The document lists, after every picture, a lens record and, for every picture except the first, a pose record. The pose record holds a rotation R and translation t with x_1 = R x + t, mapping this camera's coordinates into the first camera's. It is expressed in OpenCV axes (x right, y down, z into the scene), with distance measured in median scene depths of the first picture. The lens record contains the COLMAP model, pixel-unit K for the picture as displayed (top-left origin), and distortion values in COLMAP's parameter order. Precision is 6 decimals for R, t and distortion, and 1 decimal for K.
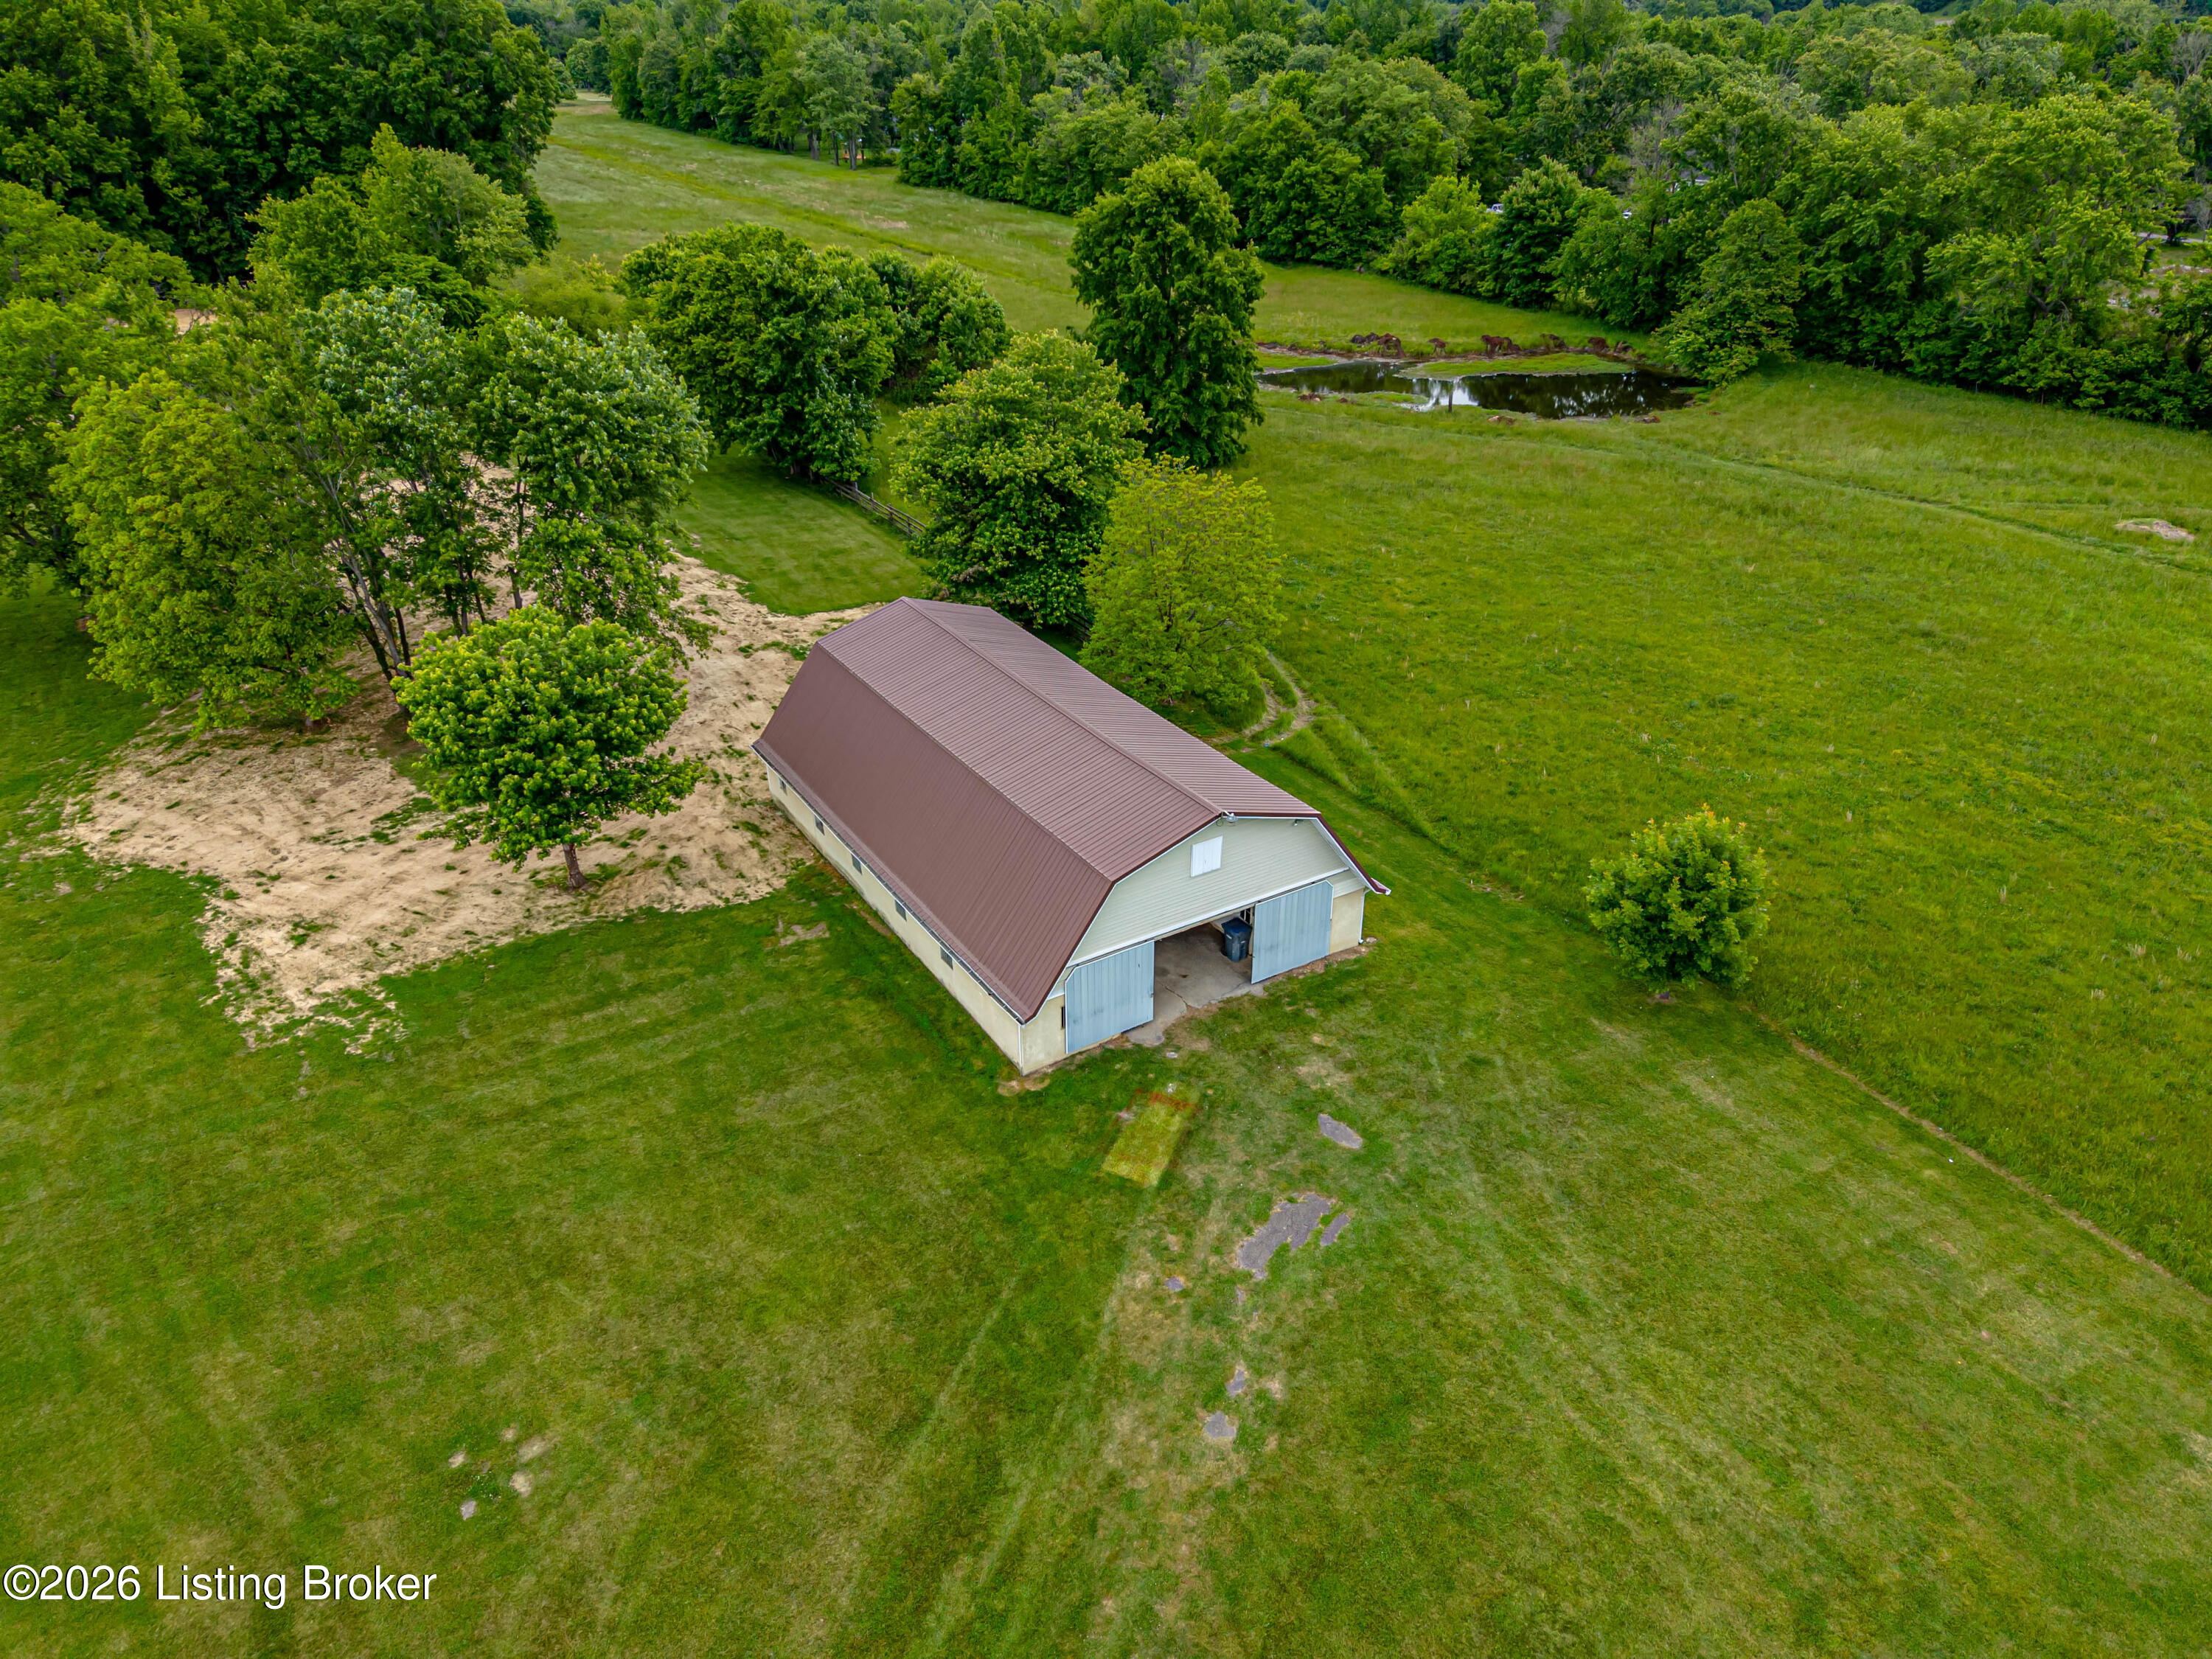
lens RADIAL K [[1416.2, 0, 1106.1], [0, 1416.2, 840.2], [0, 0, 1]] dist [0.258266, -0.258163]
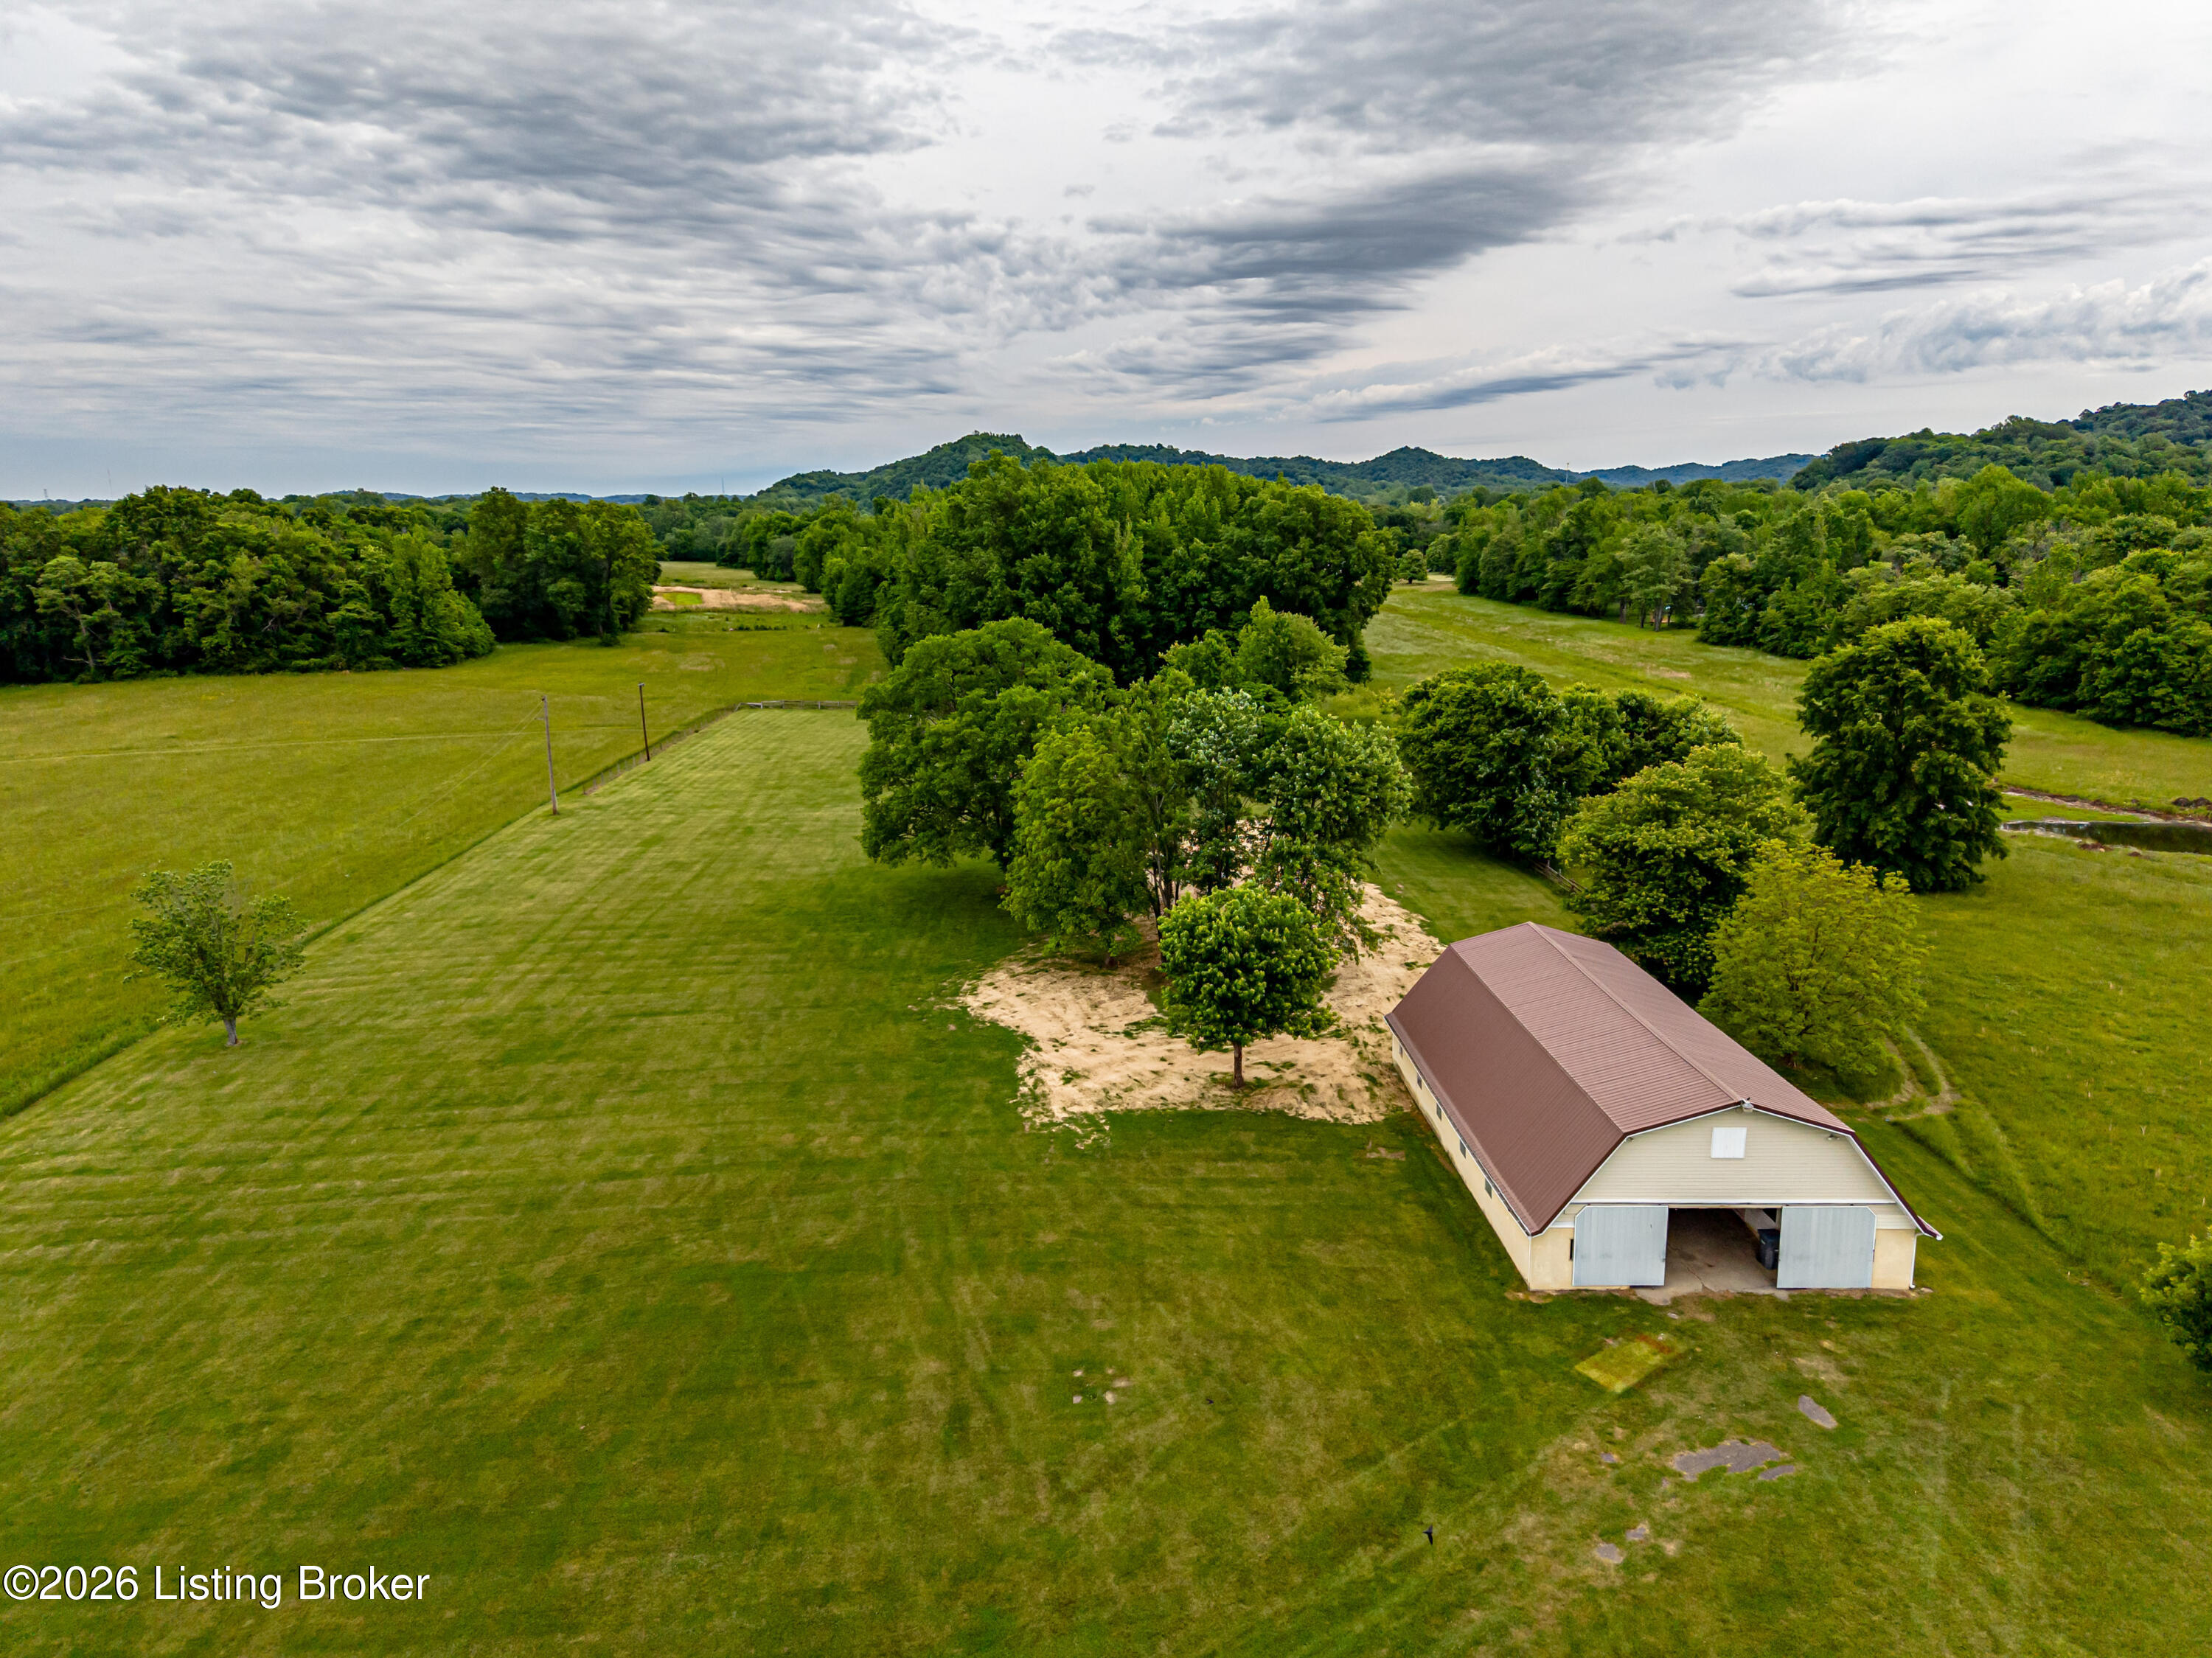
lens RADIAL K [[1416.1, 0, 1106.1], [0, 1416.1, 839.7], [0, 0, 1]] dist [0.258266, -0.258163]
pose [[0.863886, 0.106978, -0.492195, 0.147901], [-0.239761, 0.946714, -0.215053, 0.116714], [0.442962, 0.303791, 0.843502, -0.226596]]
